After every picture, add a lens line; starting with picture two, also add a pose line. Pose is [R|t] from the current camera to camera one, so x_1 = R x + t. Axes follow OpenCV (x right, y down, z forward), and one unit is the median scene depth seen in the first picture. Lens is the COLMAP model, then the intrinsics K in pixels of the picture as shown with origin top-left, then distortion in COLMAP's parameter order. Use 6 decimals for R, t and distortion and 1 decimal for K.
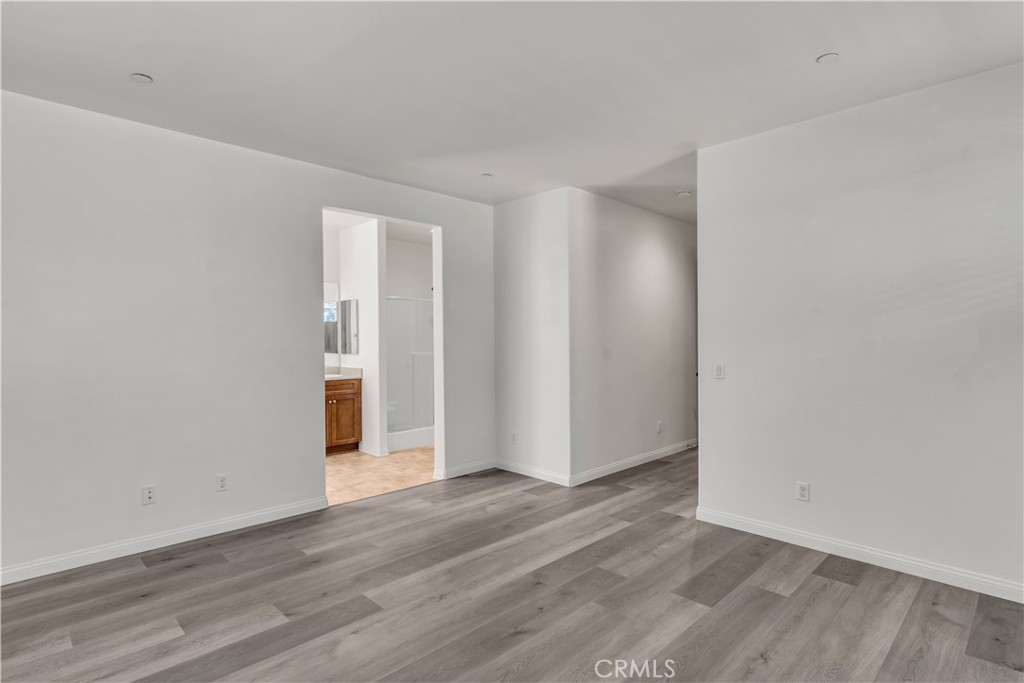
lens RADIAL K [[526.1, 0, 512.0], [0, 526.1, 341.5], [0, 0, 1]] dist [0.001088, -0.000217]
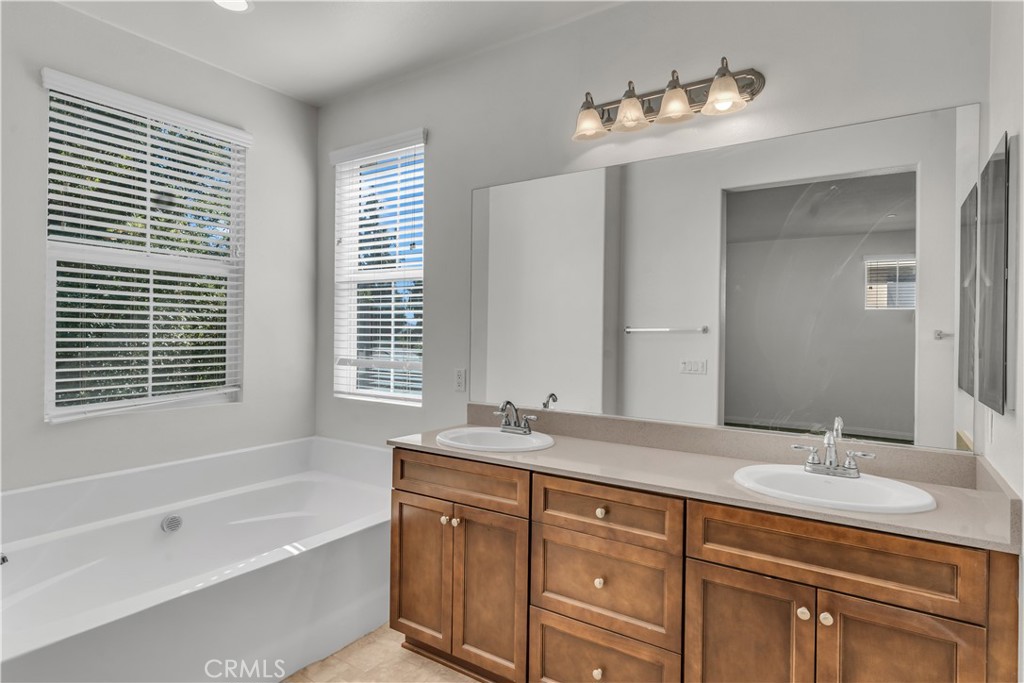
lens RADIAL K [[562.9, 0, 512.0], [0, 562.9, 341.5], [0, 0, 1]] dist [0.001032, -0.000832]
pose [[0.196591, 0.030688, -0.980005, -0.025306], [-0.019835, 0.999430, 0.027318, -0.001135], [0.980285, 0.014068, 0.197087, 0.152659]]
